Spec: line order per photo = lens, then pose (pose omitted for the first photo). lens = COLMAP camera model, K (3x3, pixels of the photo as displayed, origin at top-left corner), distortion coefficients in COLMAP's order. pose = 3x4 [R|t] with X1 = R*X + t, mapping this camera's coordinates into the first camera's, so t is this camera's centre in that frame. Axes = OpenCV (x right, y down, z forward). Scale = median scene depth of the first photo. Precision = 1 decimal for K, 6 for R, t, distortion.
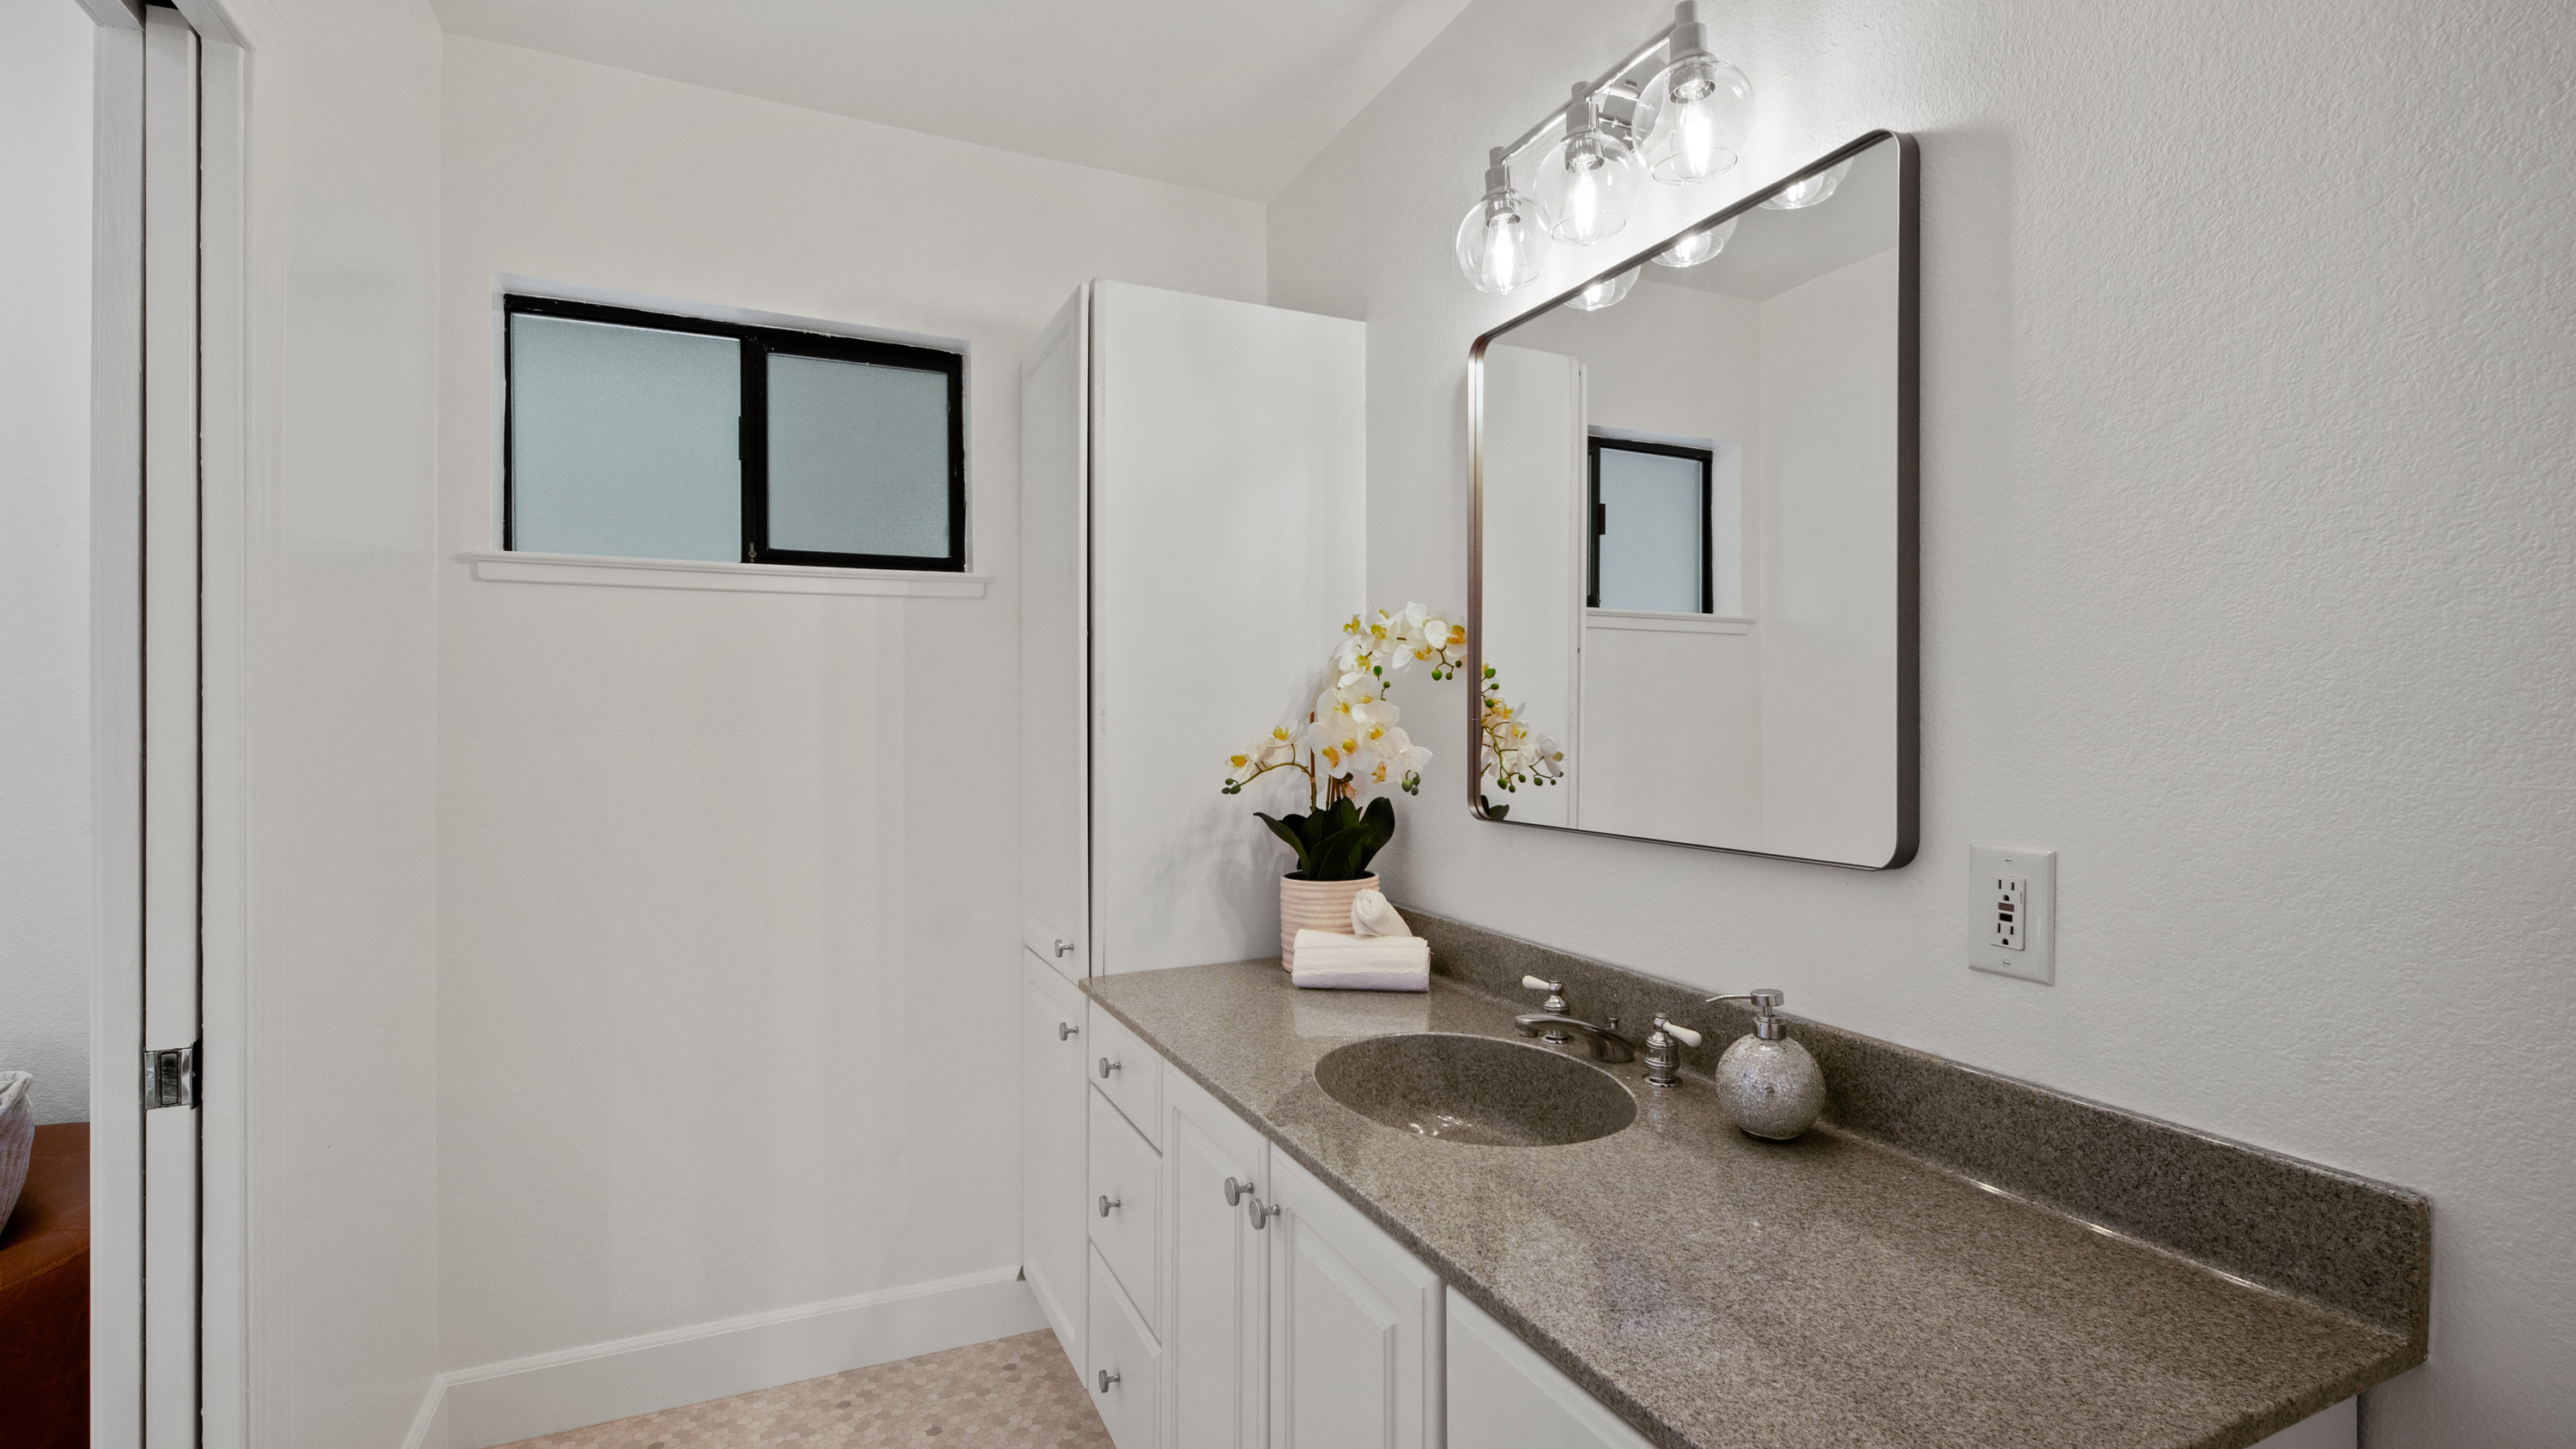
lens RADIAL K [[1154.5, 0, 1280.2], [0, 1154.5, 737.6], [0, 0, 1]] dist [0.011495, -0.008192]
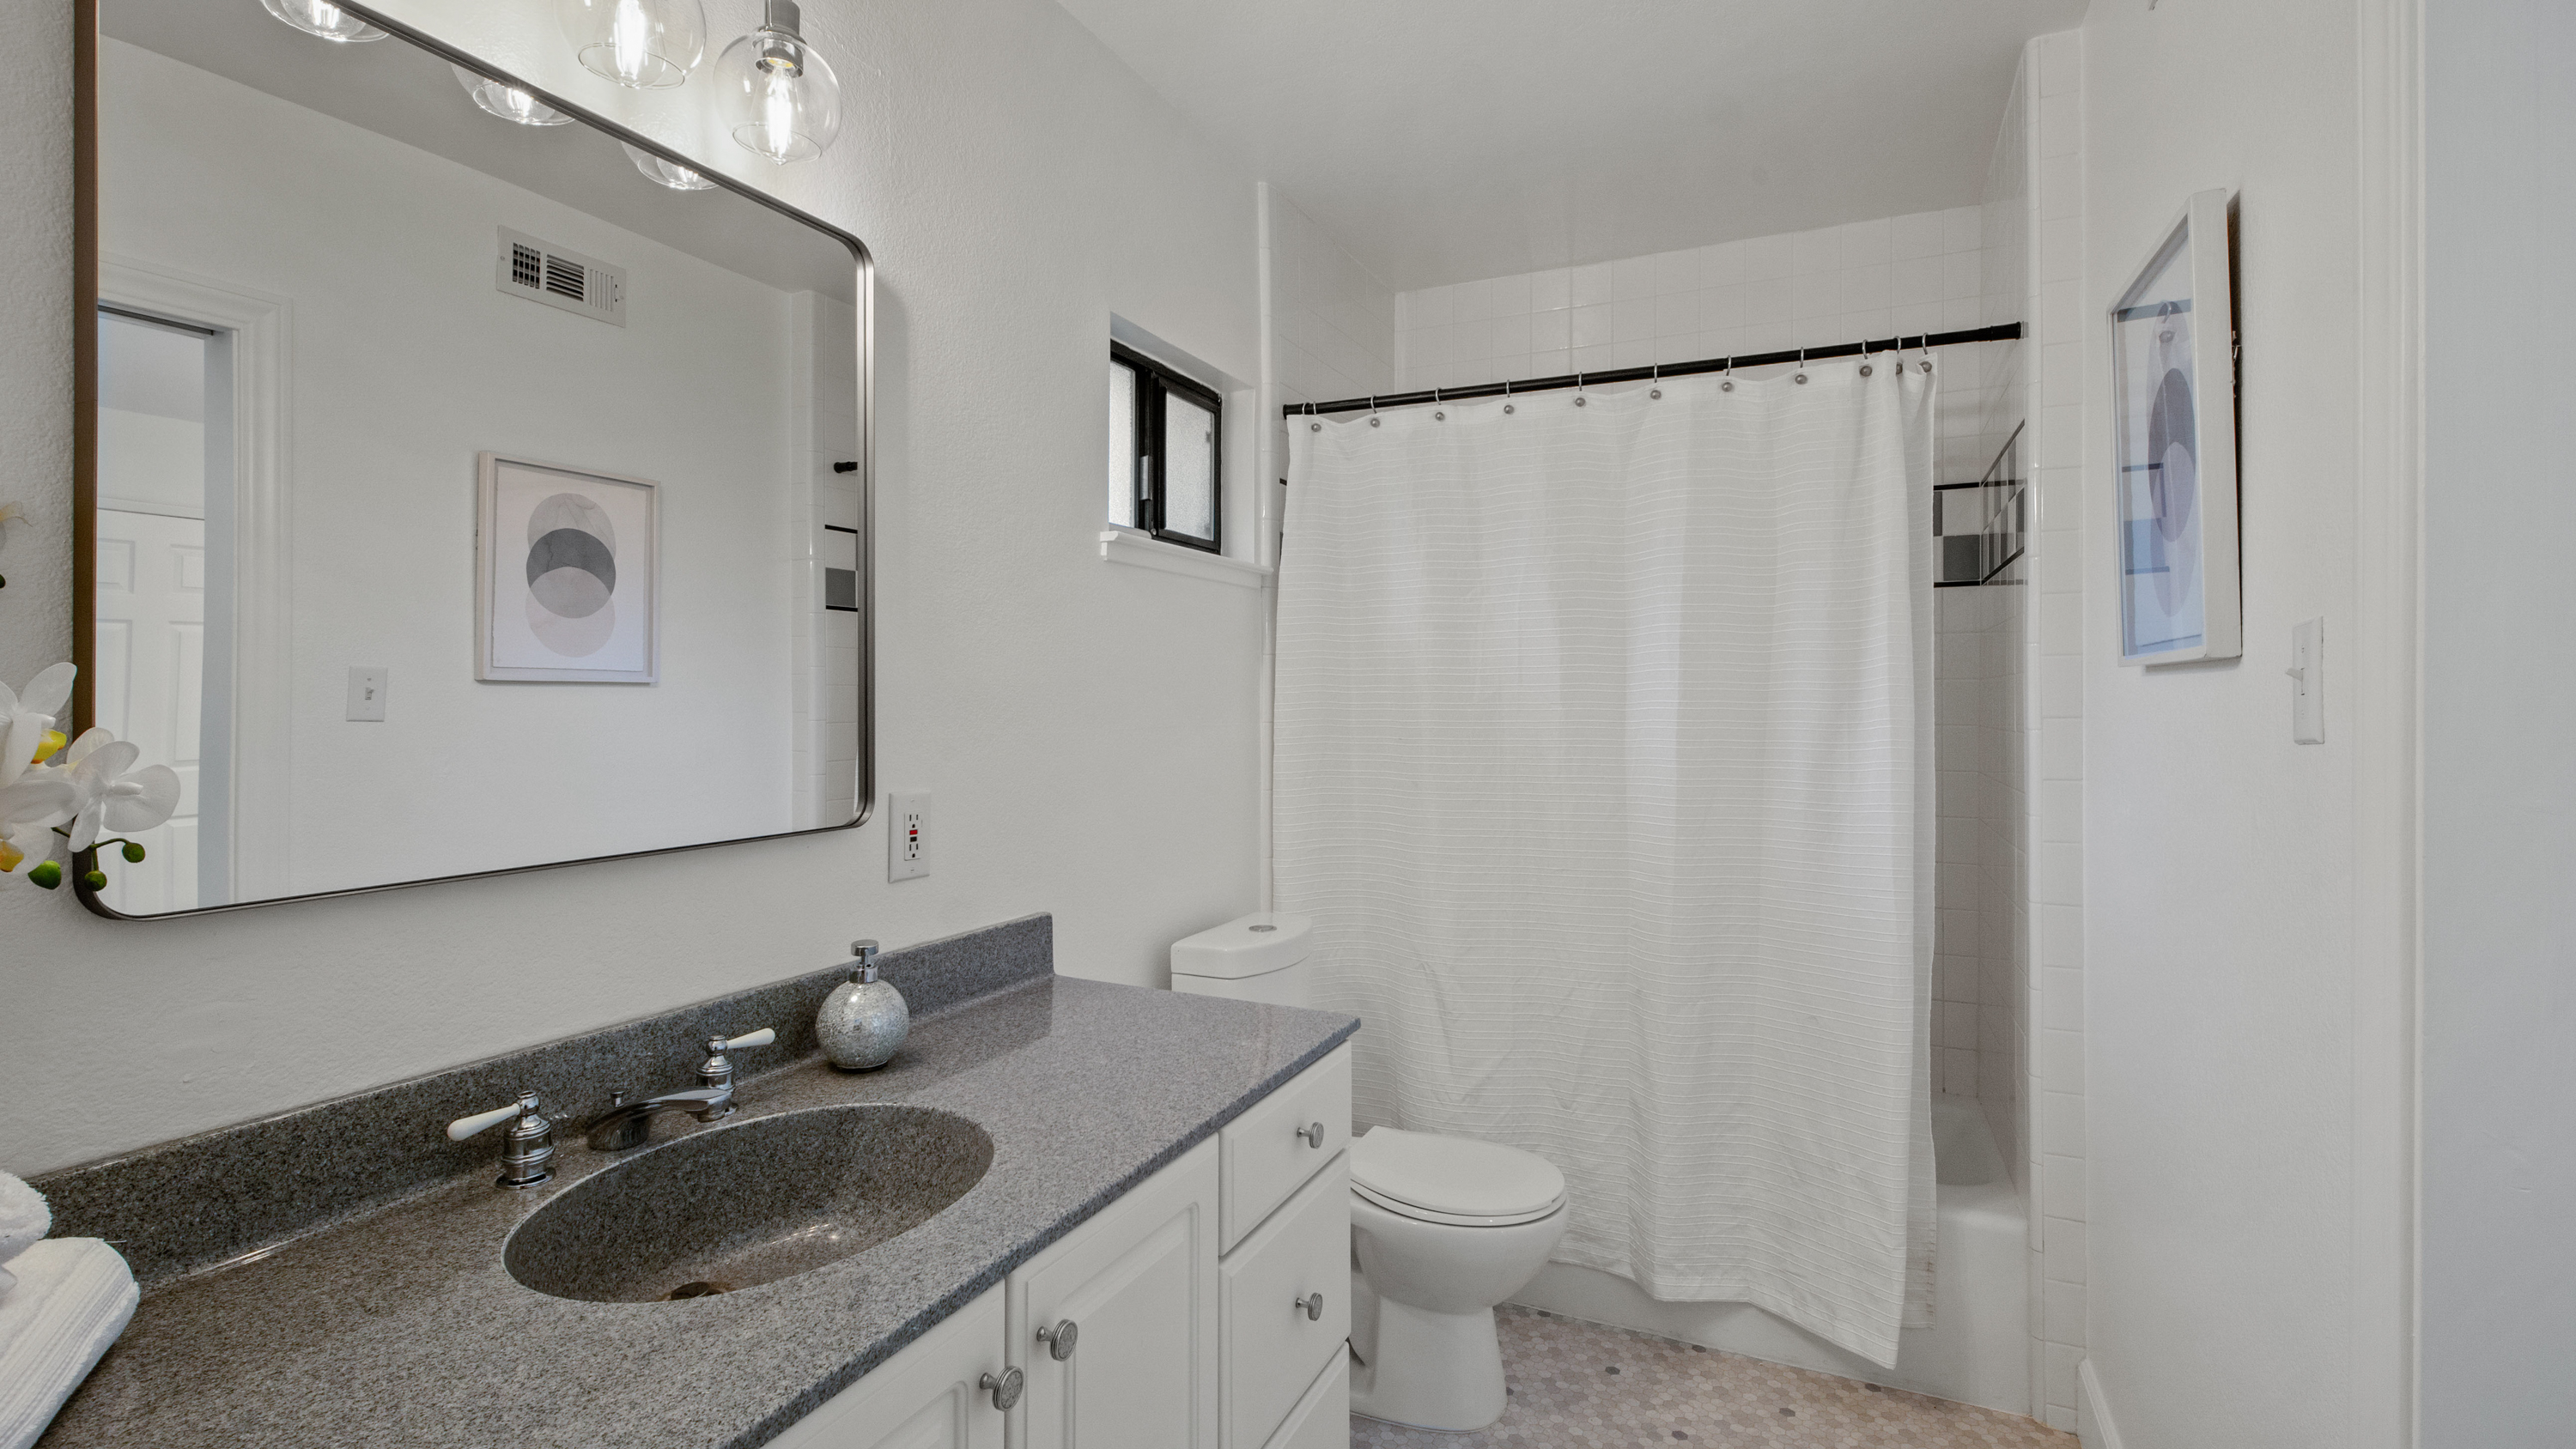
lens RADIAL K [[1041.2, 0, 1195.7], [0, 1041.2, 693.4], [0, 0, 1]] dist [-0.000761, -0.000097]
pose [[-0.551290, 0.000194, 0.834314, -0.633467], [0.005271, 0.999981, 0.003250, -0.032036], [-0.834297, 0.006189, -0.551280, 1.308406]]
